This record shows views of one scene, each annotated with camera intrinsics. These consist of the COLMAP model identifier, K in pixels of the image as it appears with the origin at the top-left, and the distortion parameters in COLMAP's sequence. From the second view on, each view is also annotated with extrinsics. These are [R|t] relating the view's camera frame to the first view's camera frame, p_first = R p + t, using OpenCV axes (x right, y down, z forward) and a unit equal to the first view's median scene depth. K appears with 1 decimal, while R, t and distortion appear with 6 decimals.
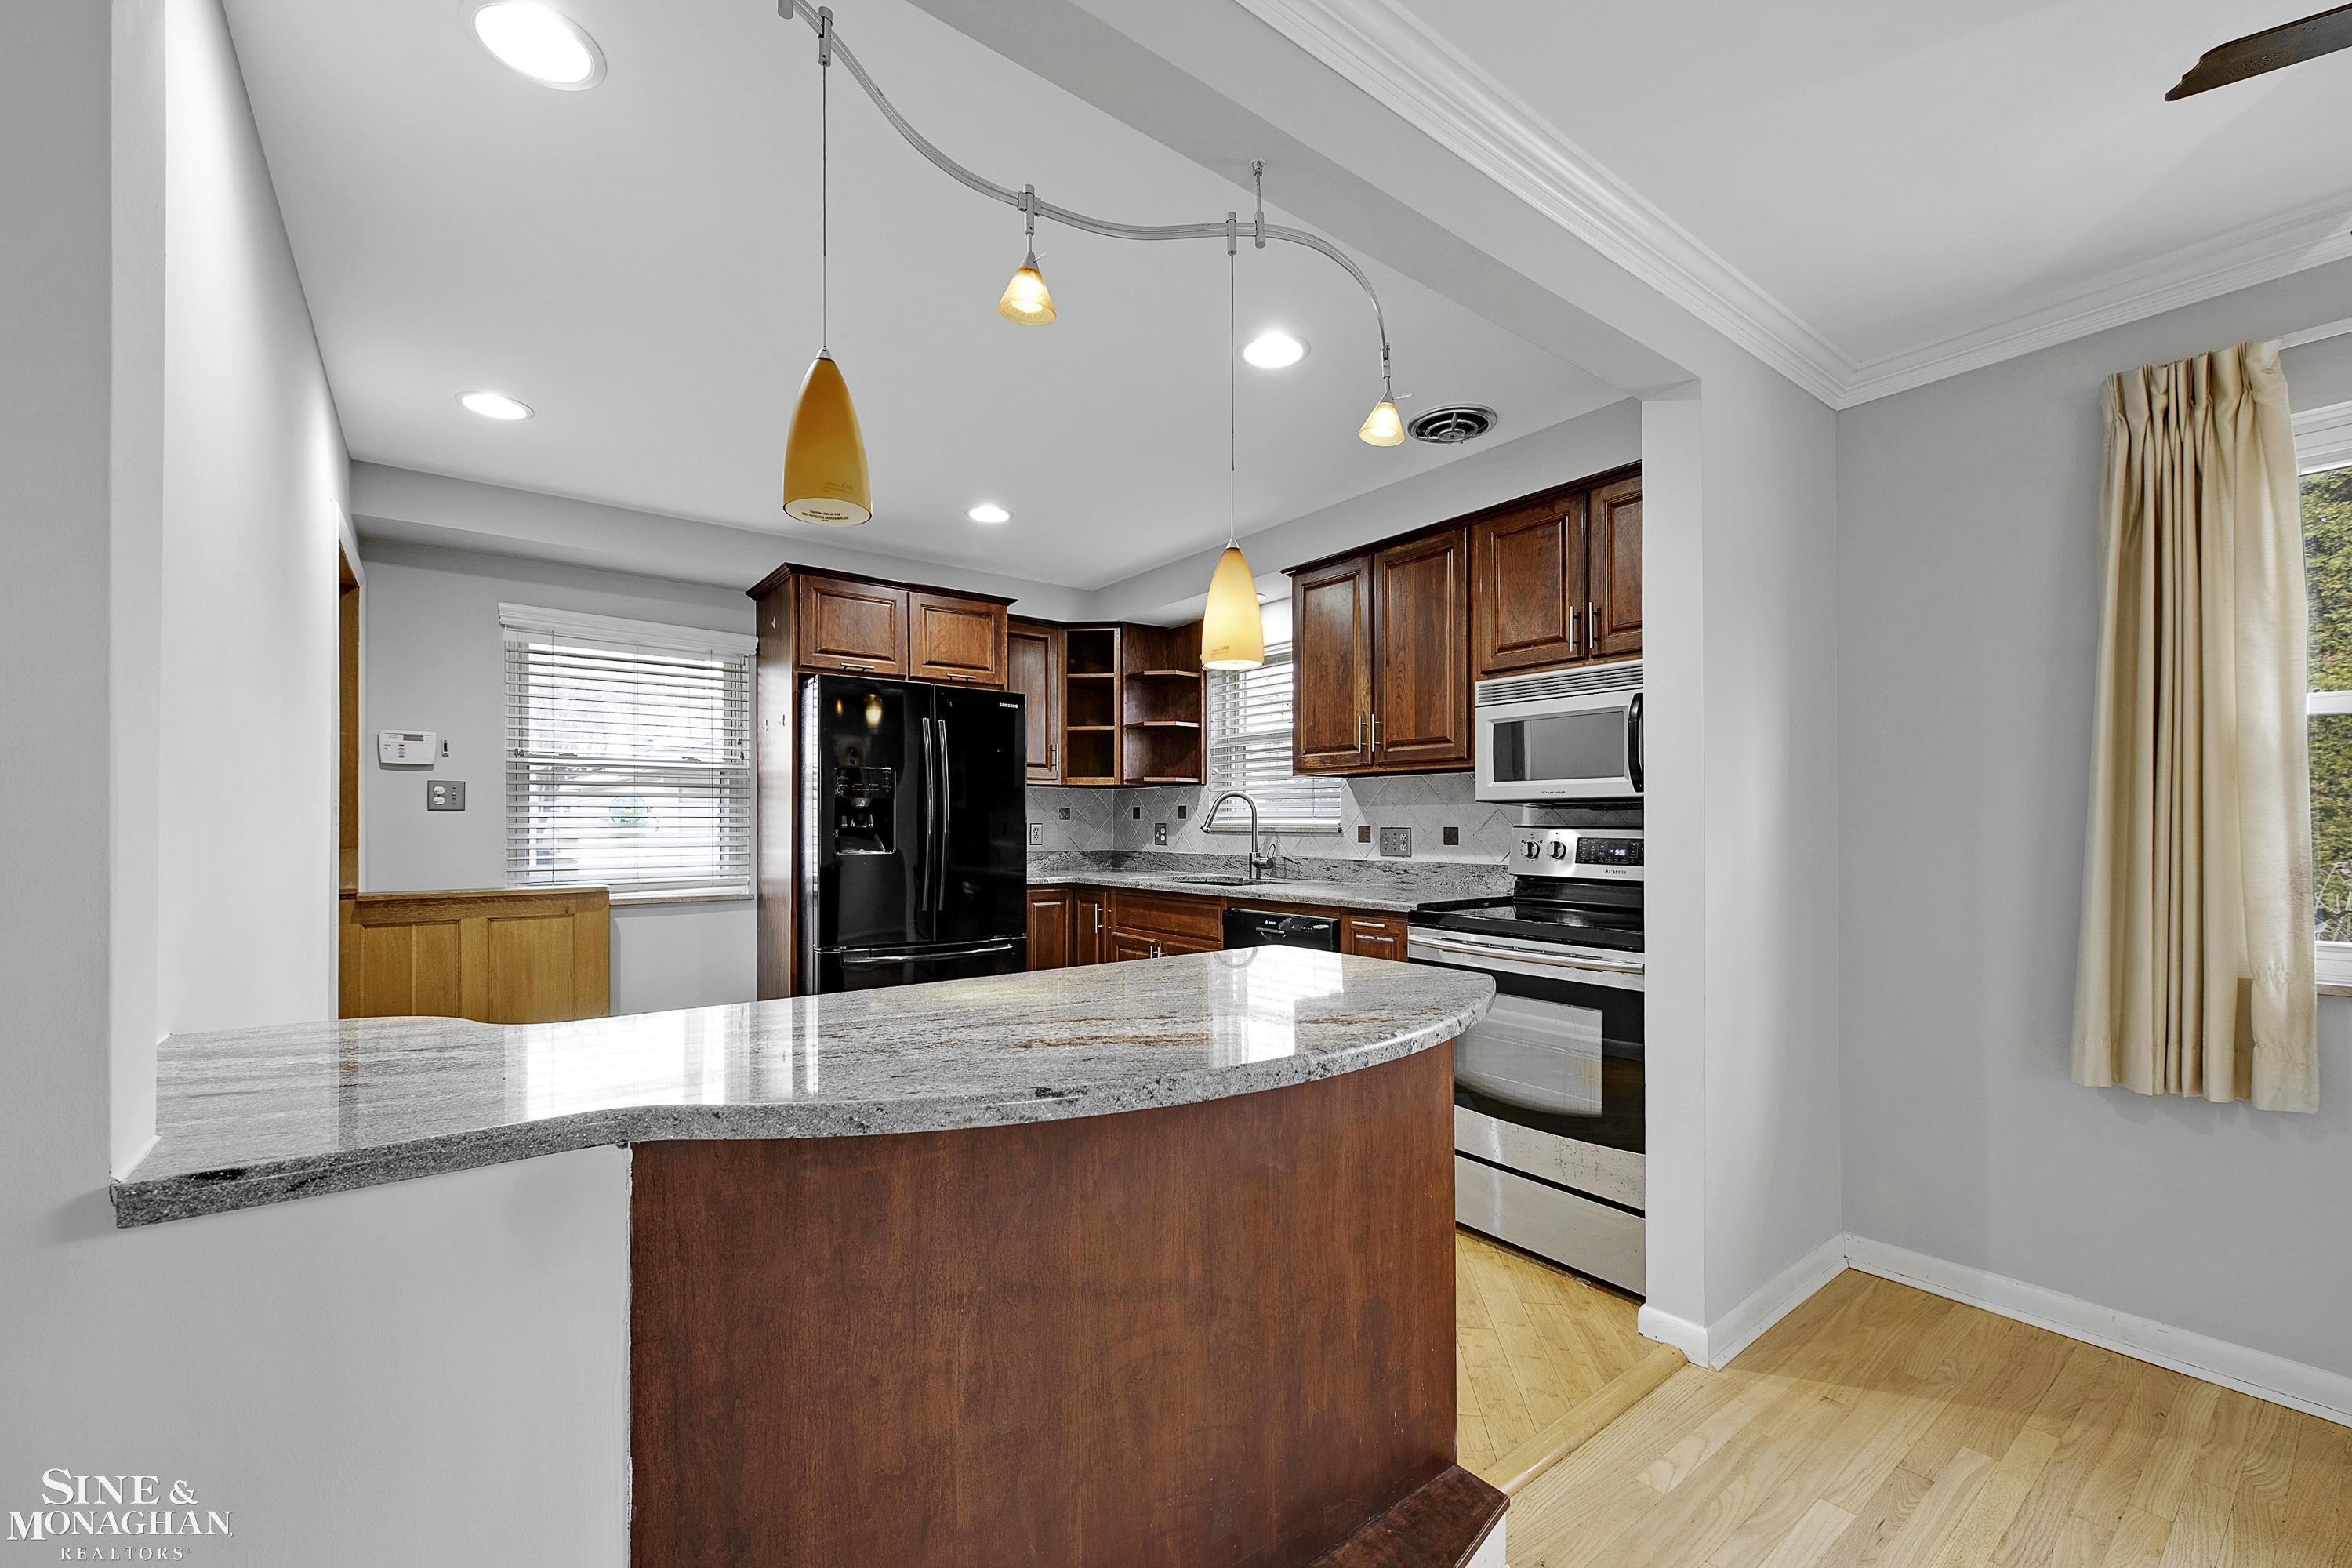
lens RADIAL K [[956.1, 0, 1181.4], [0, 956.1, 821.5], [0, 0, 1]] dist [0.000126, -0.000227]
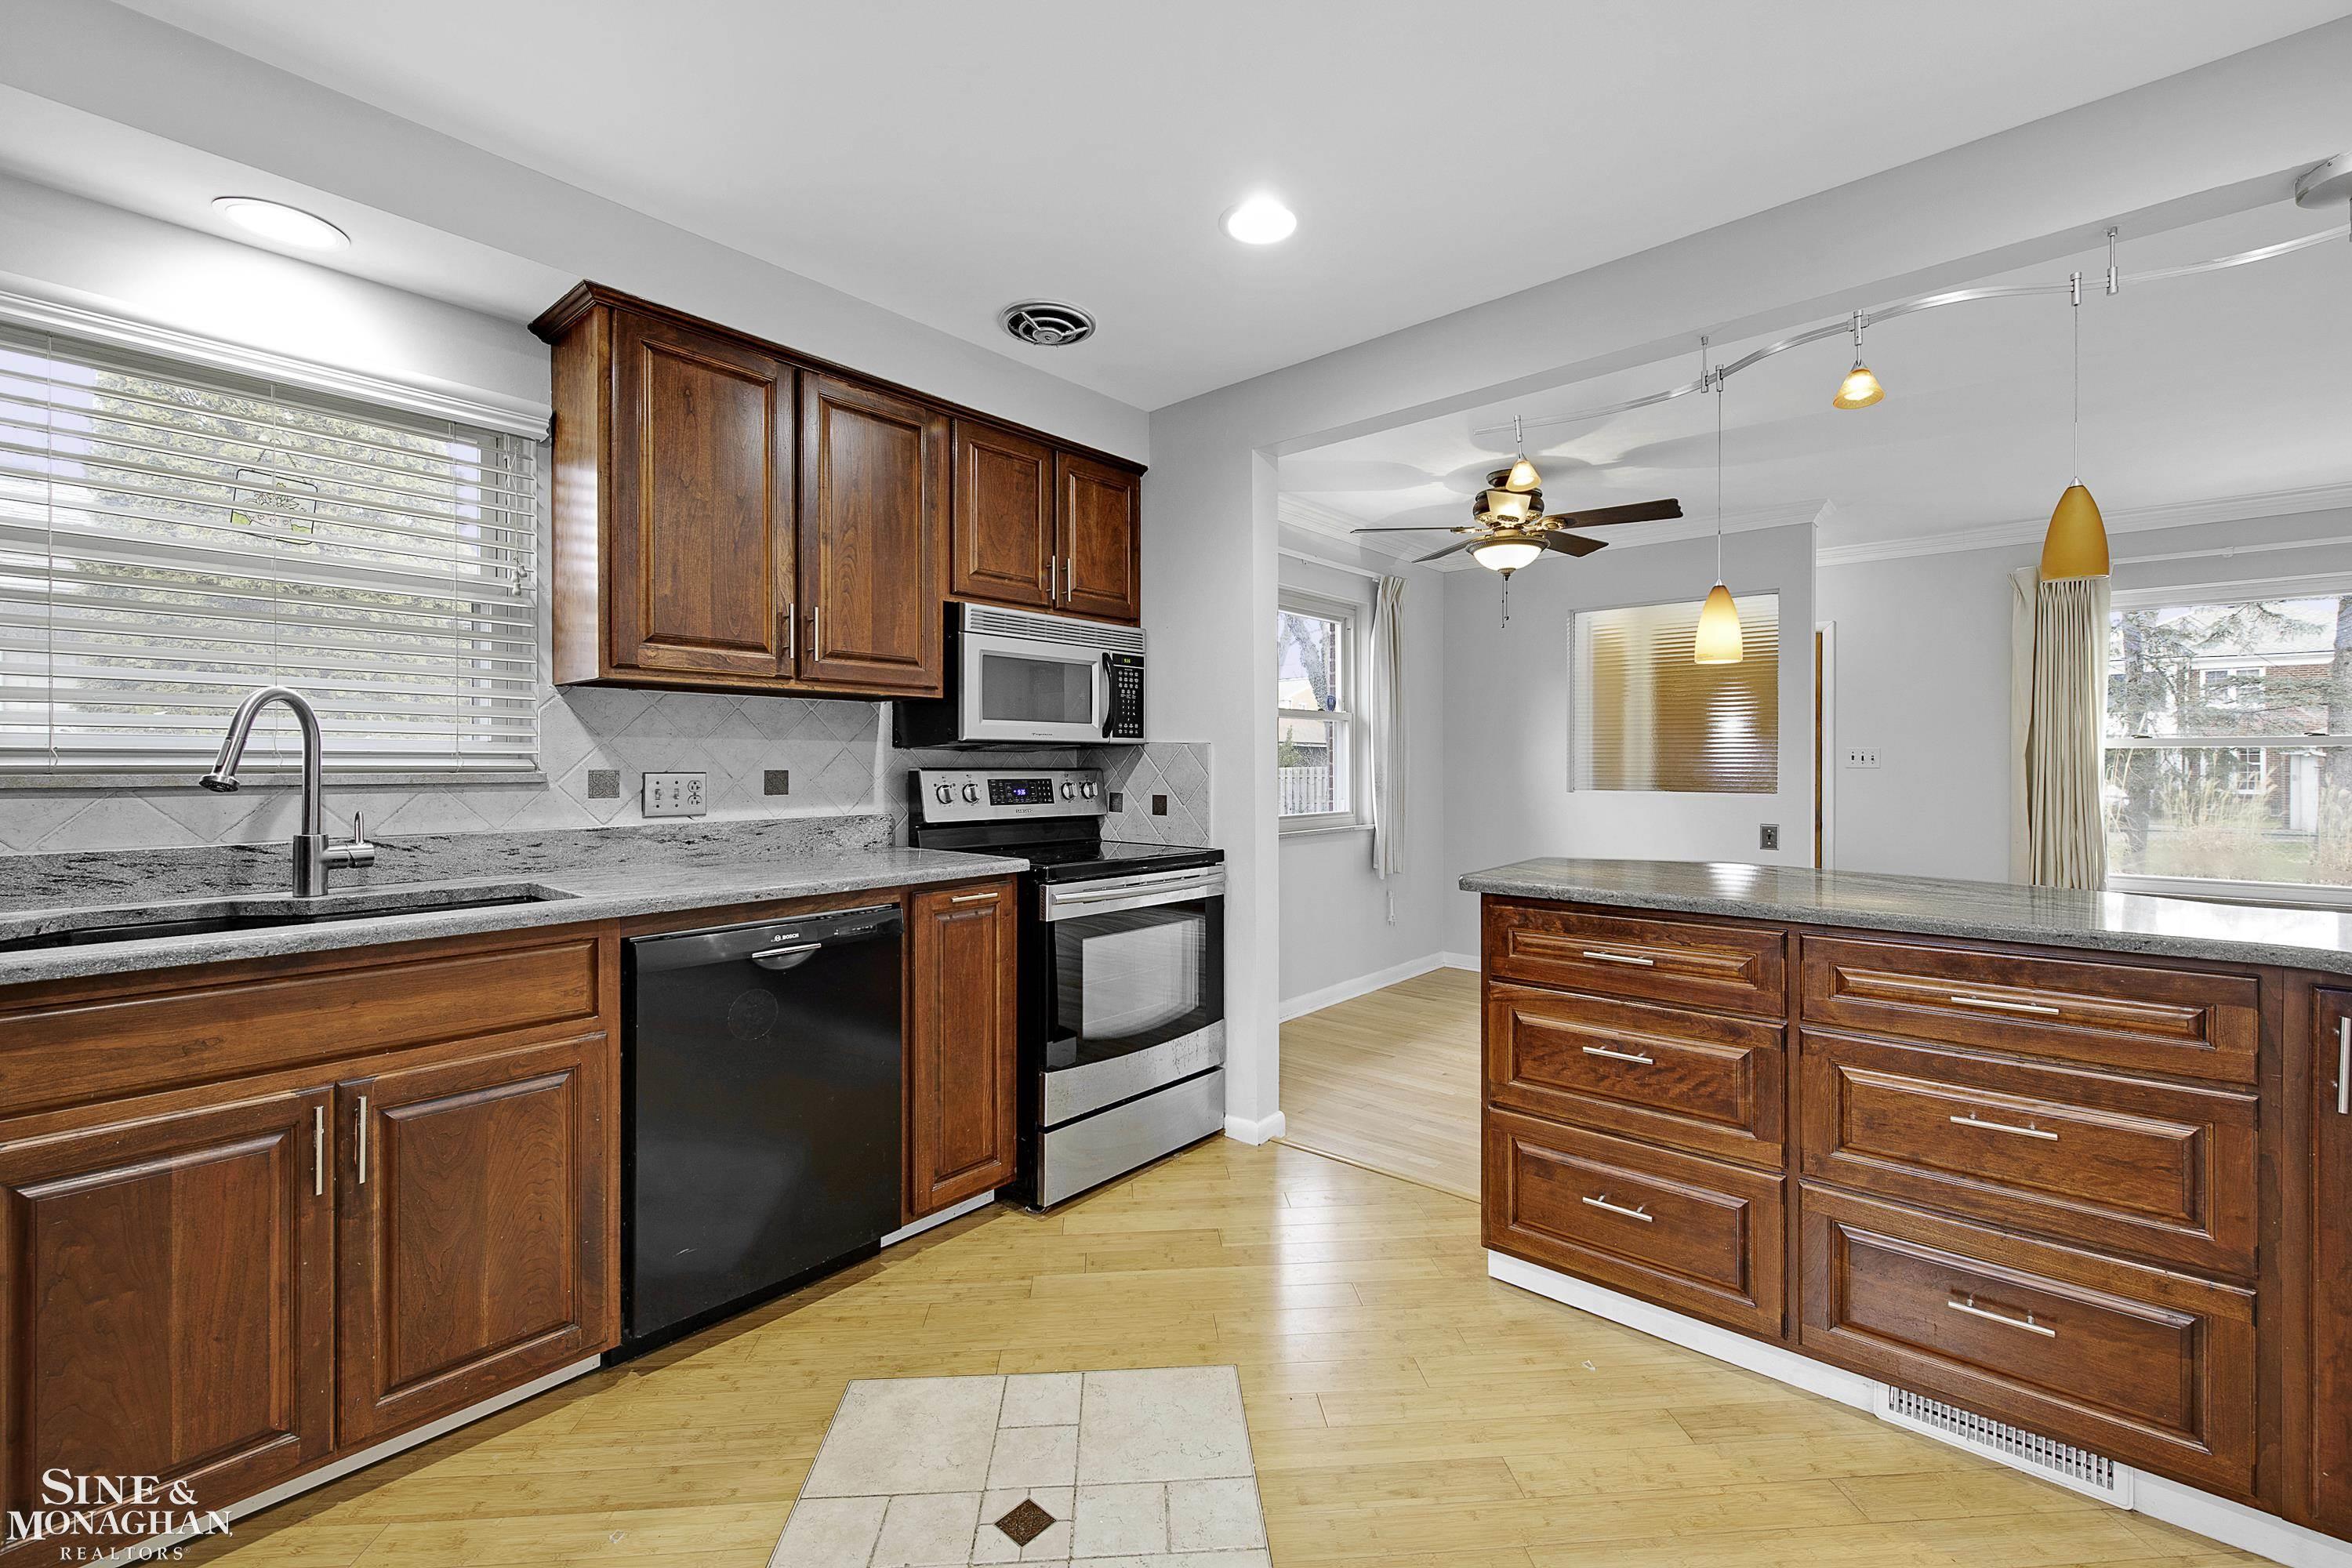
lens RADIAL K [[969.4, 0, 1217.7], [0, 969.4, 747.7], [0, 0, 1]] dist [0.001332, 0.000006]
pose [[-0.215082, 0.018638, 0.976418, -0.532420], [0.000576, 0.999820, -0.018957, 0.002868], [-0.976596, -0.003515, -0.215054, 0.848698]]
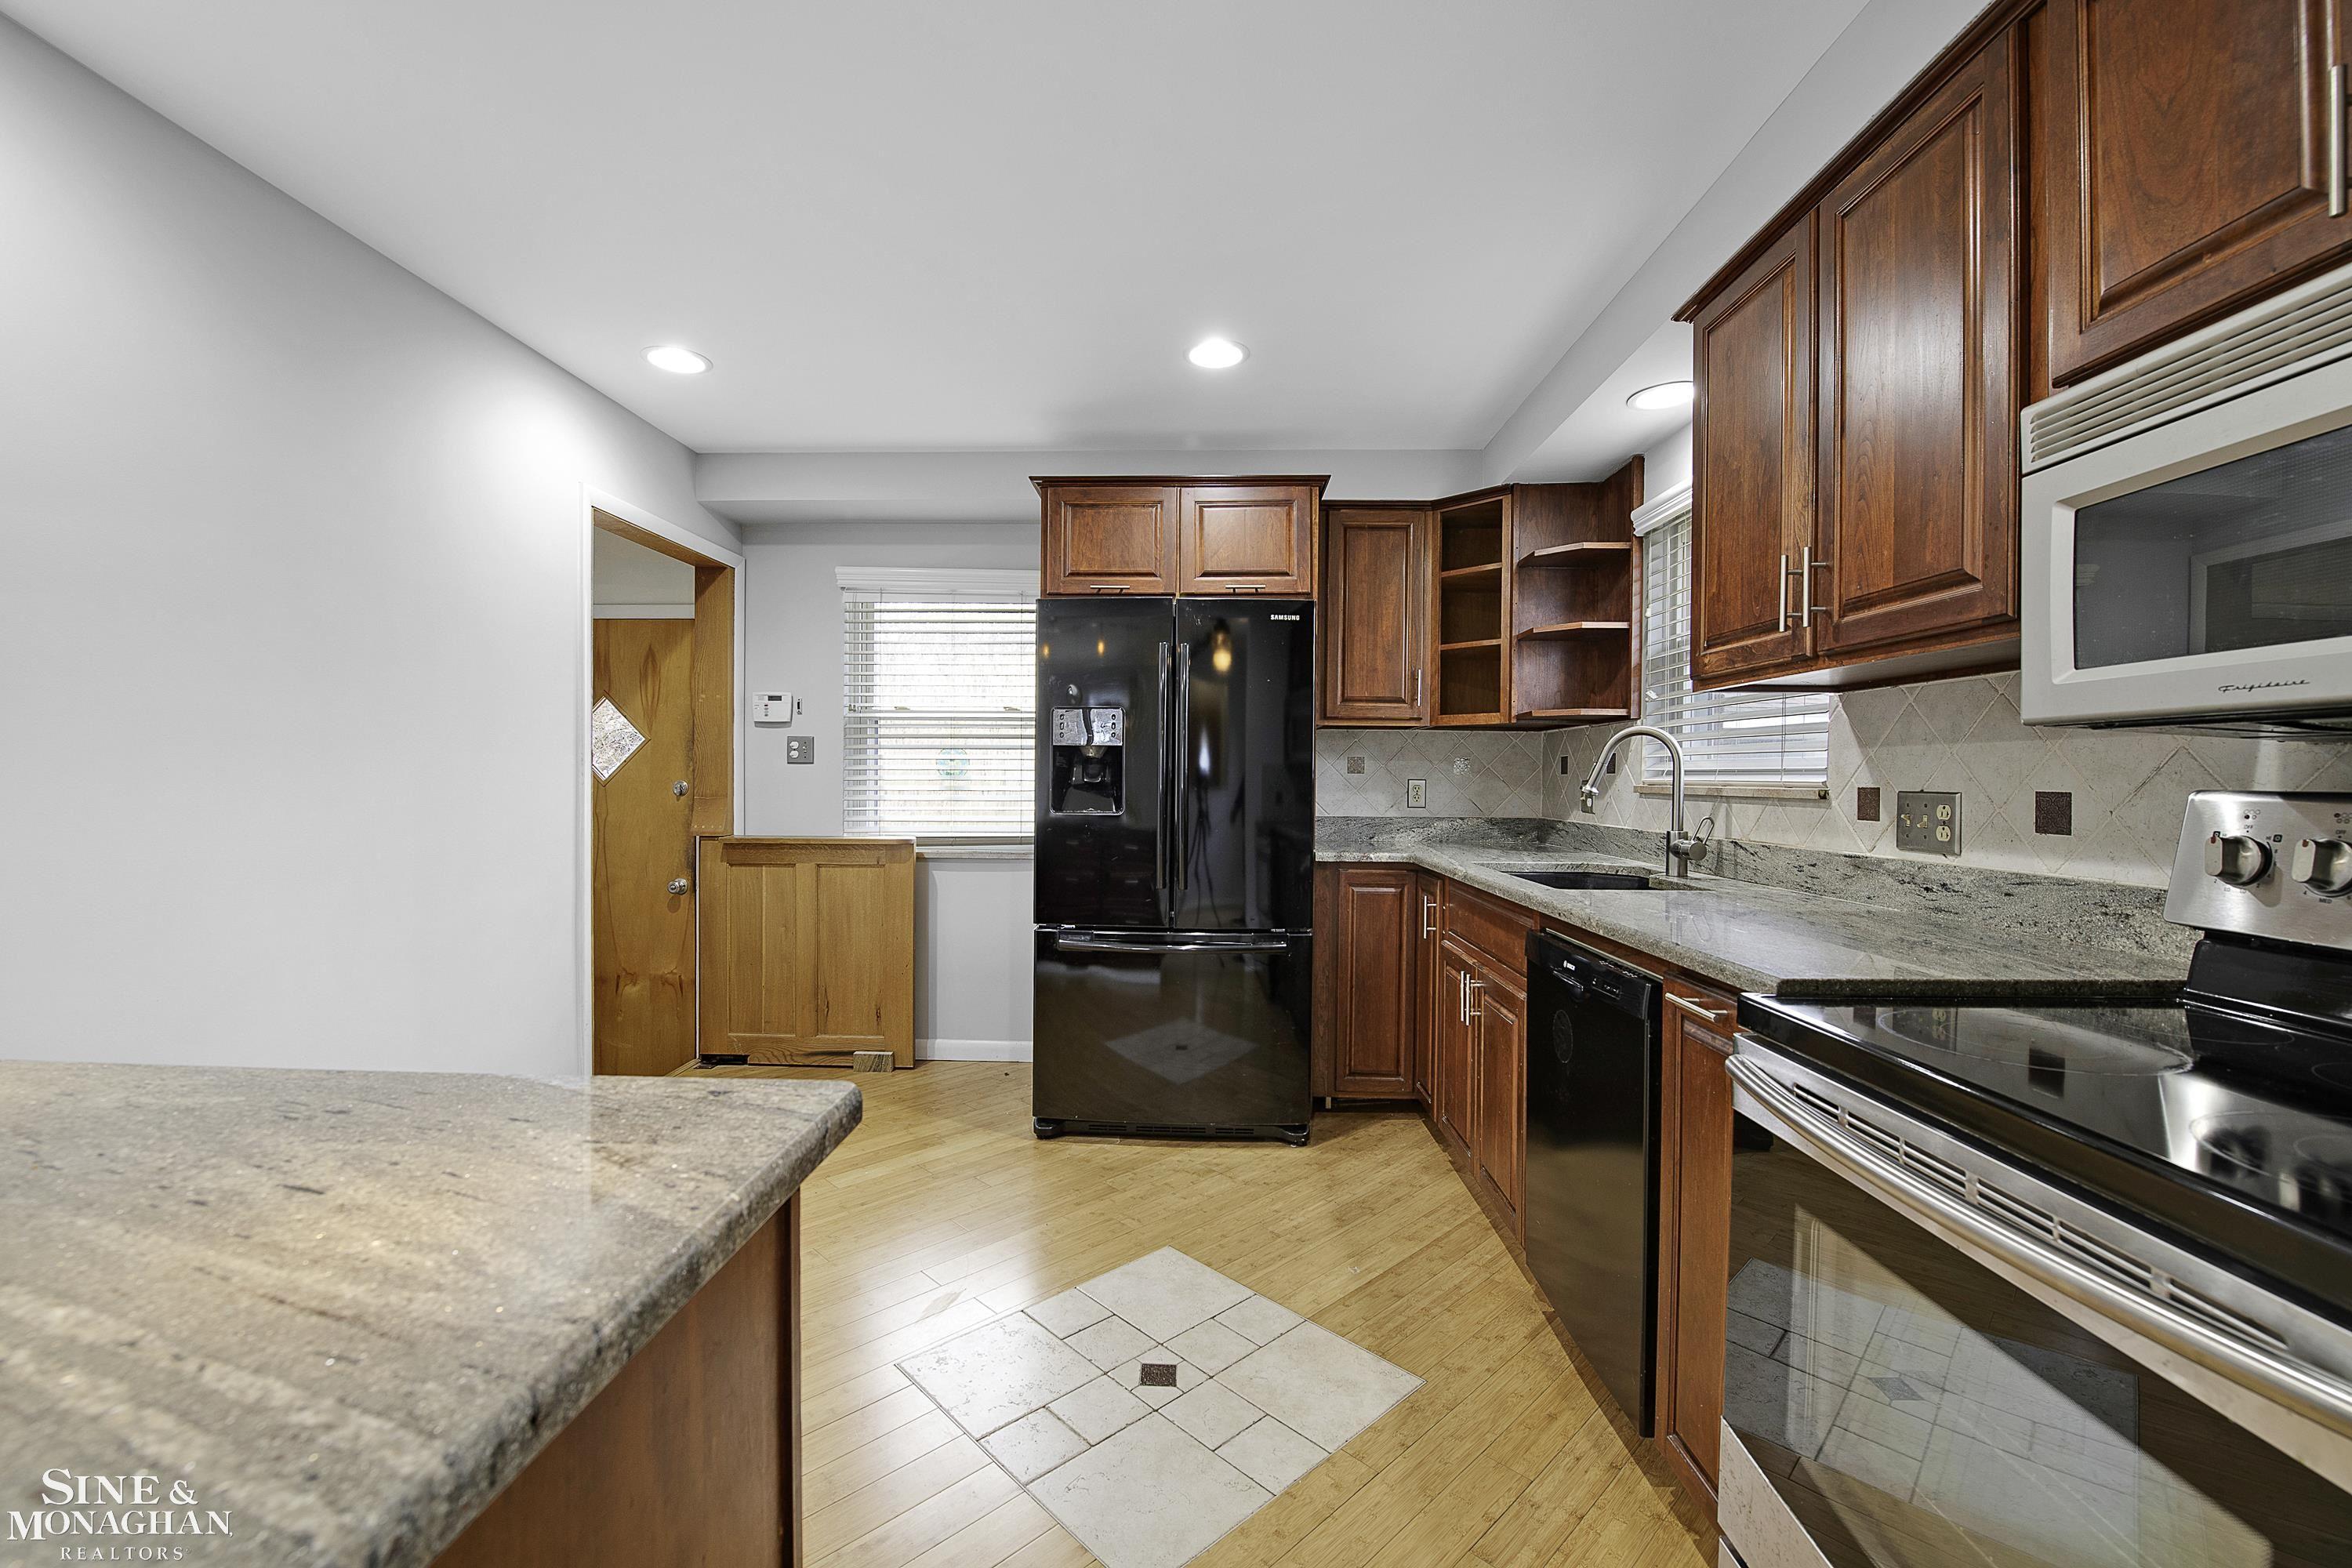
lens RADIAL K [[952.9, 0, 1164.4], [0, 952.9, 793.6], [0, 0, 1]] dist [-0.020262, -0.000418]
pose [[0.766953, 0.015789, -0.641509, 0.251312], [-0.005546, 0.999823, 0.017977, 0.001332], [0.641679, -0.010230, 0.766905, 0.436366]]
